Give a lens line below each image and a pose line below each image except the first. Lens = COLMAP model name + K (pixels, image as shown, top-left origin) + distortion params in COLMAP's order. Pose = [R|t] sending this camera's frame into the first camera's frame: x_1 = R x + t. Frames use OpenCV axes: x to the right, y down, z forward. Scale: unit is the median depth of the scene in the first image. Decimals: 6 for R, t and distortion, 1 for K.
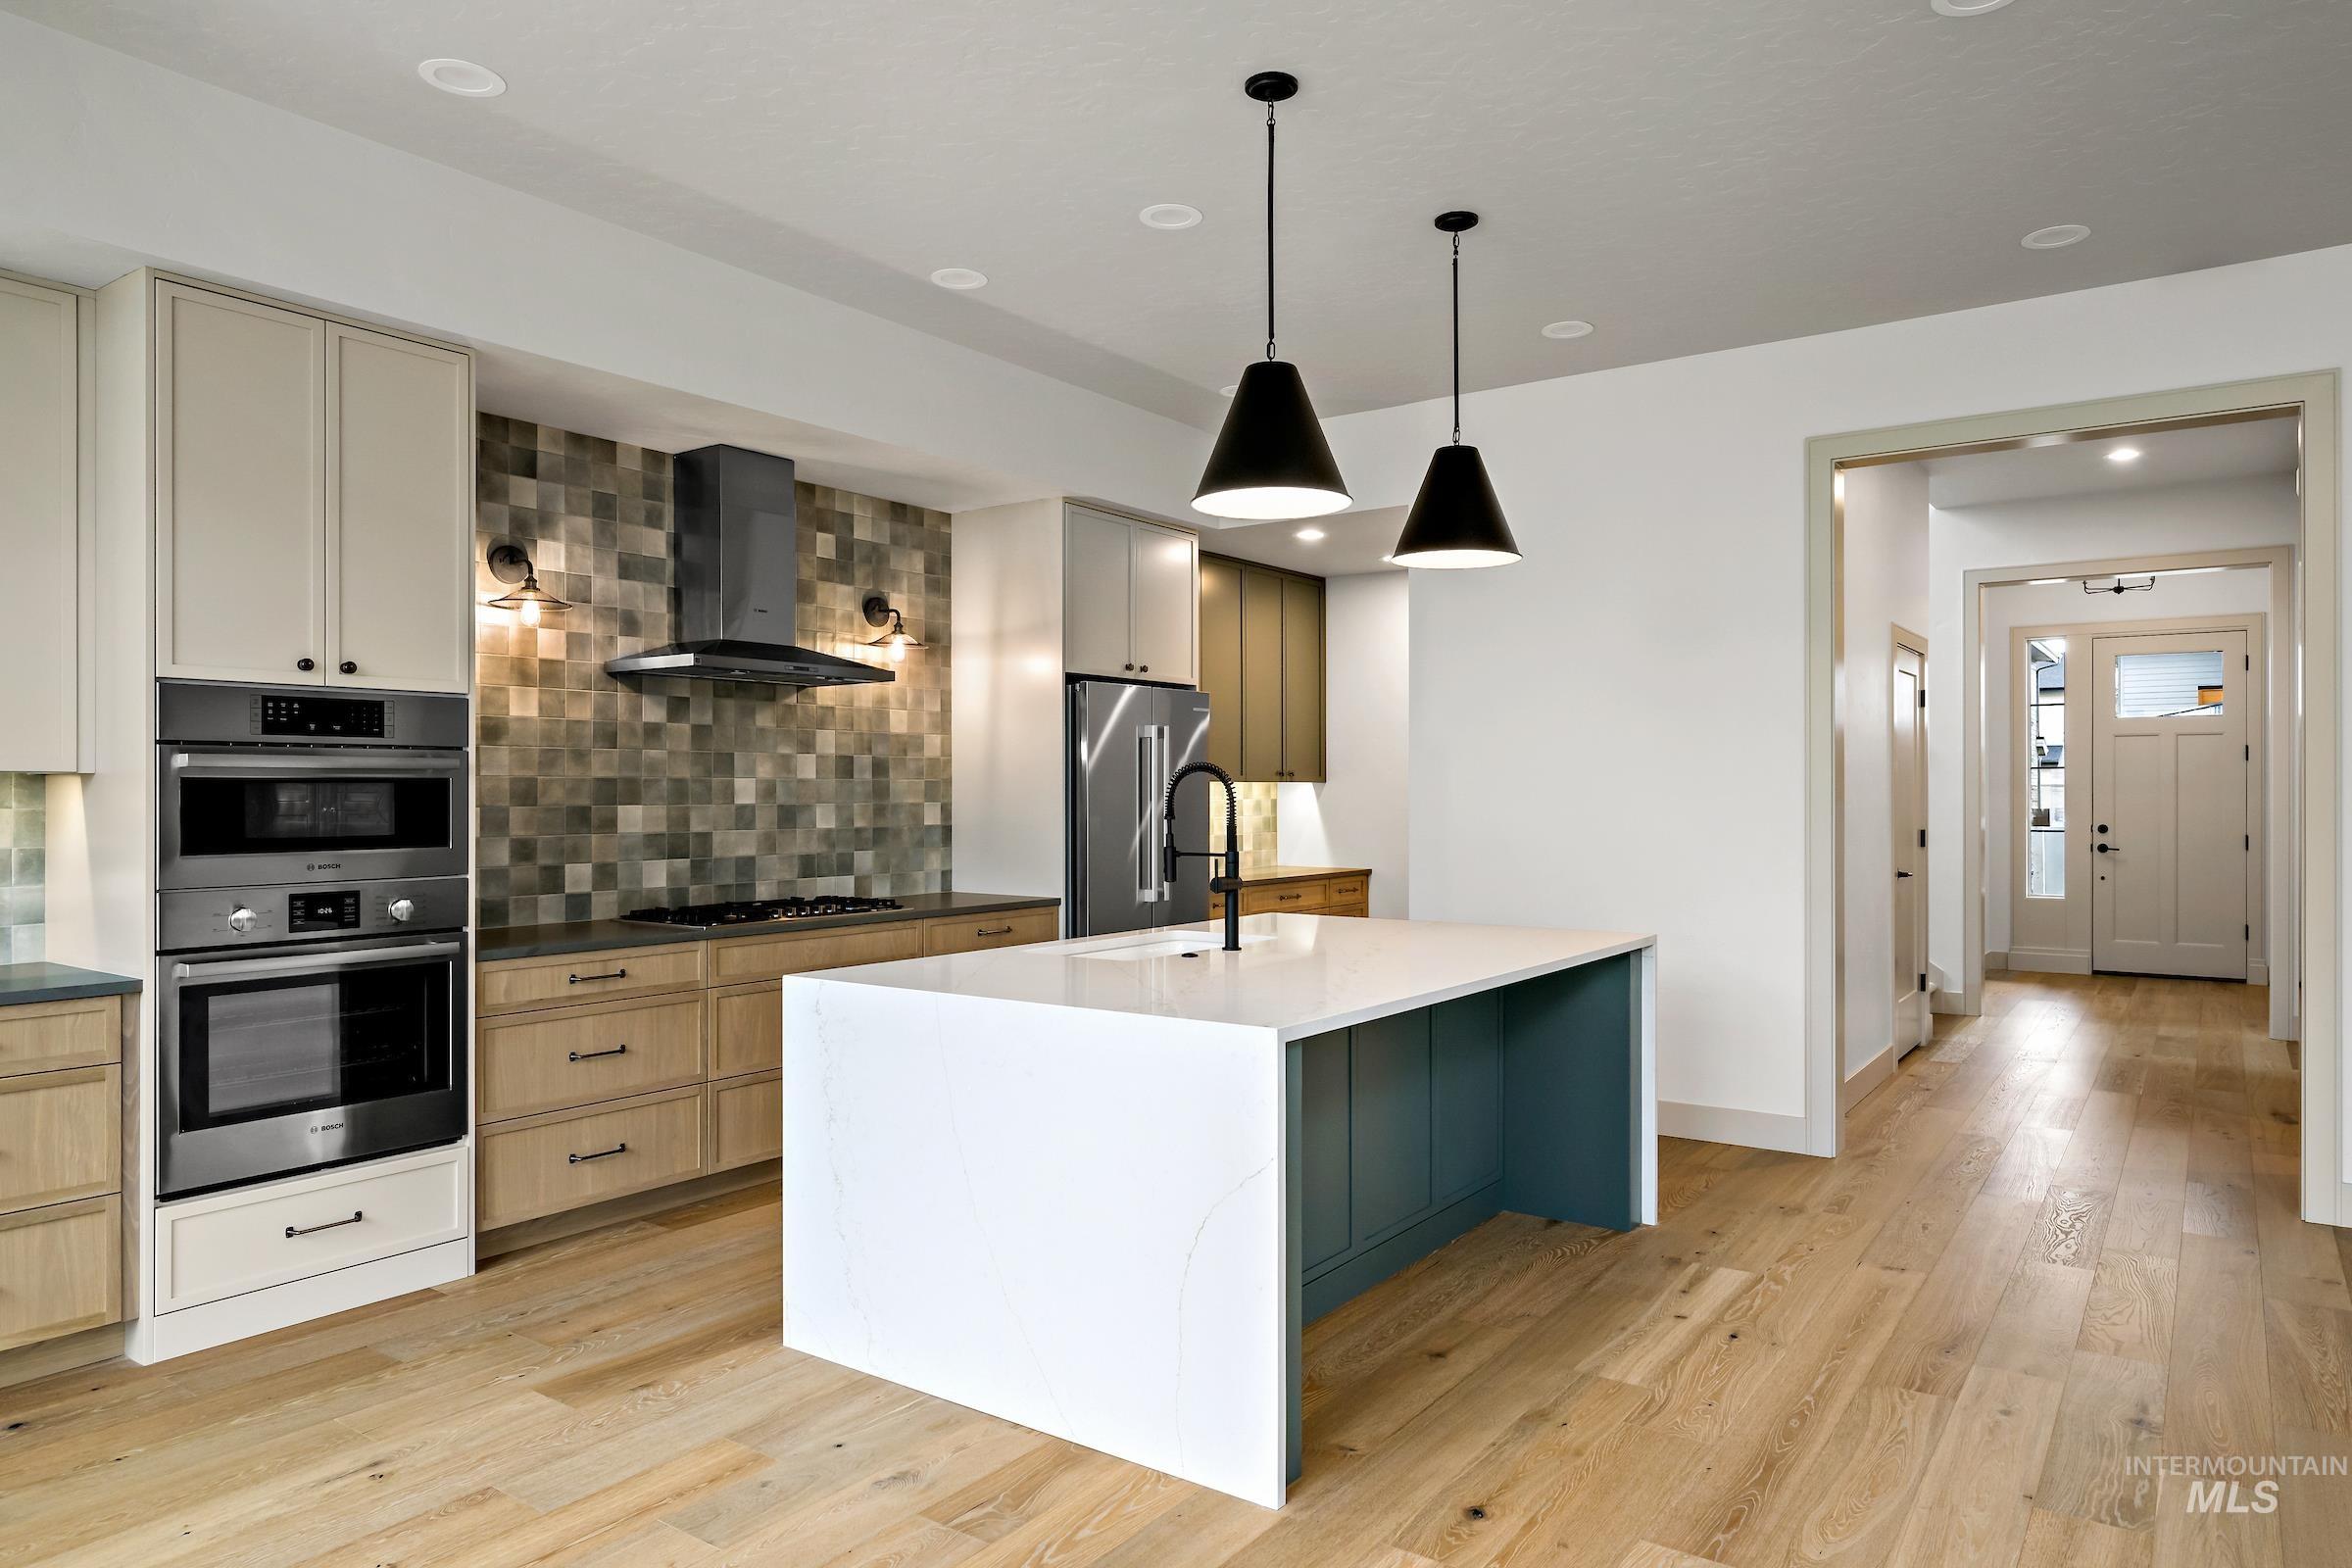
lens RADIAL K [[1448.8, 0, 1176.0], [0, 1448.8, 784.0], [0, 0, 1]] dist [-0.000906, 0.000276]
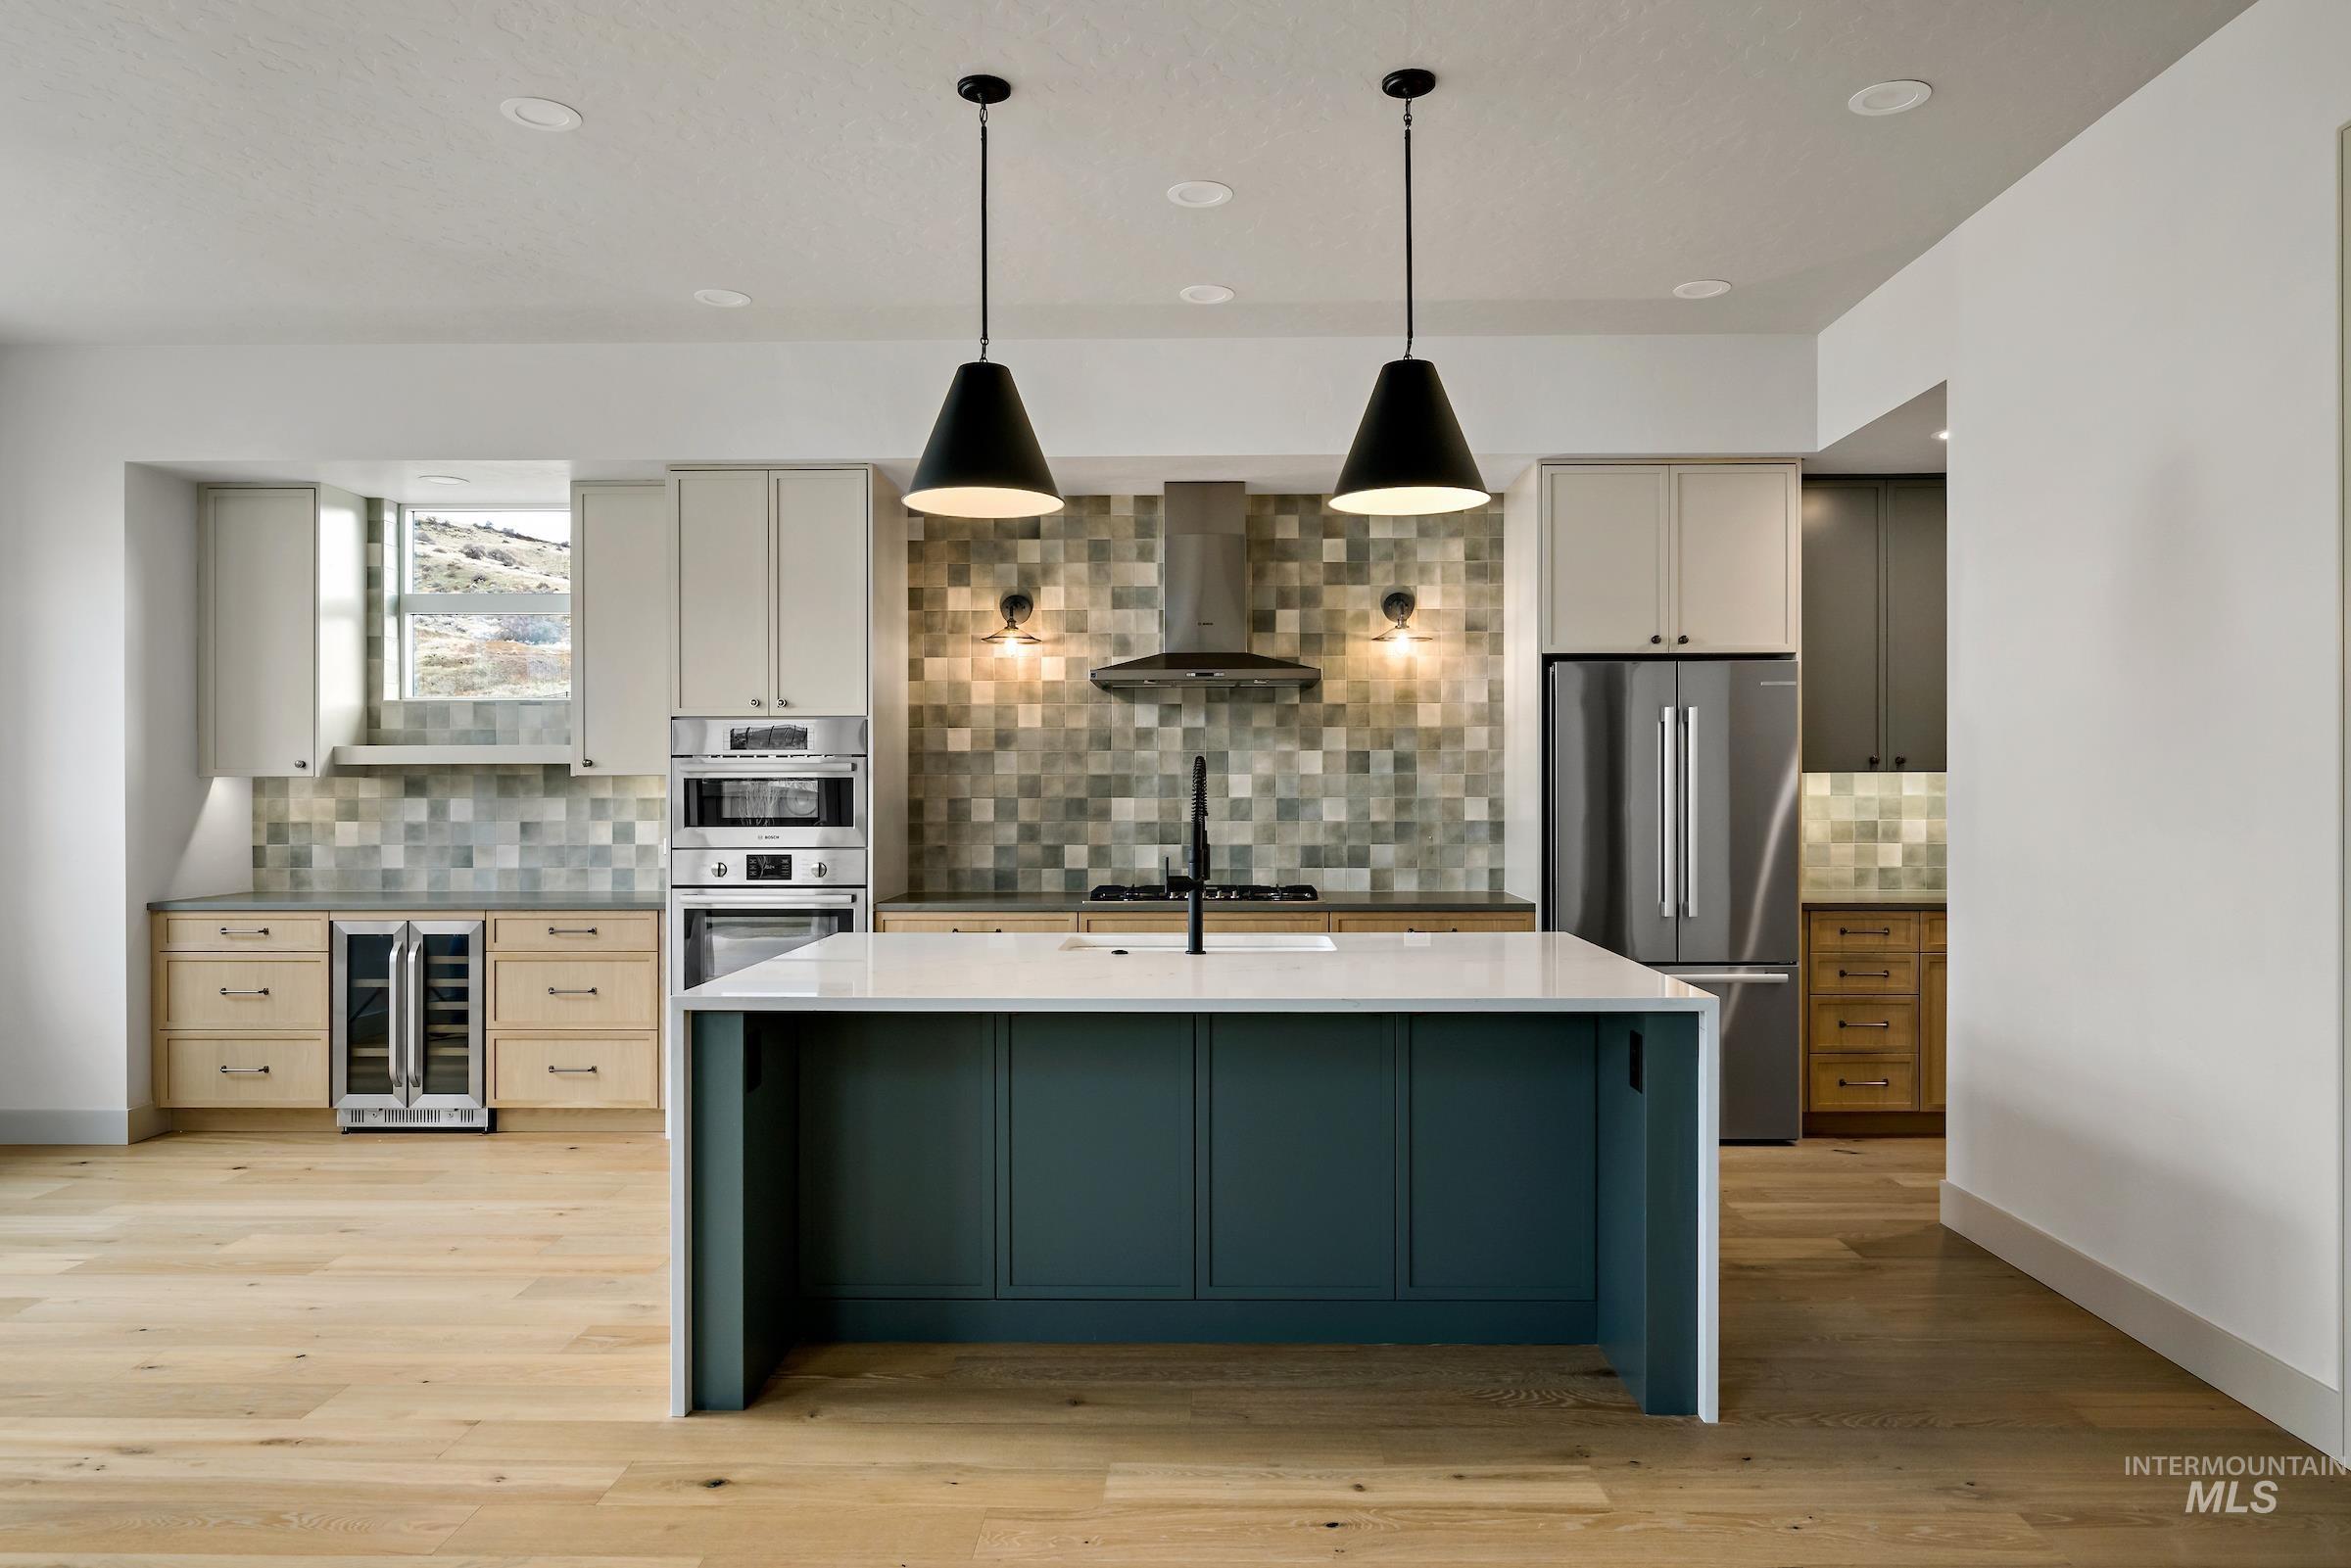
lens RADIAL K [[1475.9, 0, 1175.5], [0, 1475.9, 784.0], [0, 0, 1]] dist [-0.002115, -0.000631]
pose [[0.574337, -0.000421, -0.818619, 0.632103], [0.005579, 0.999979, 0.003400, -0.000626], [0.818600, -0.006520, 0.574327, 0.332144]]
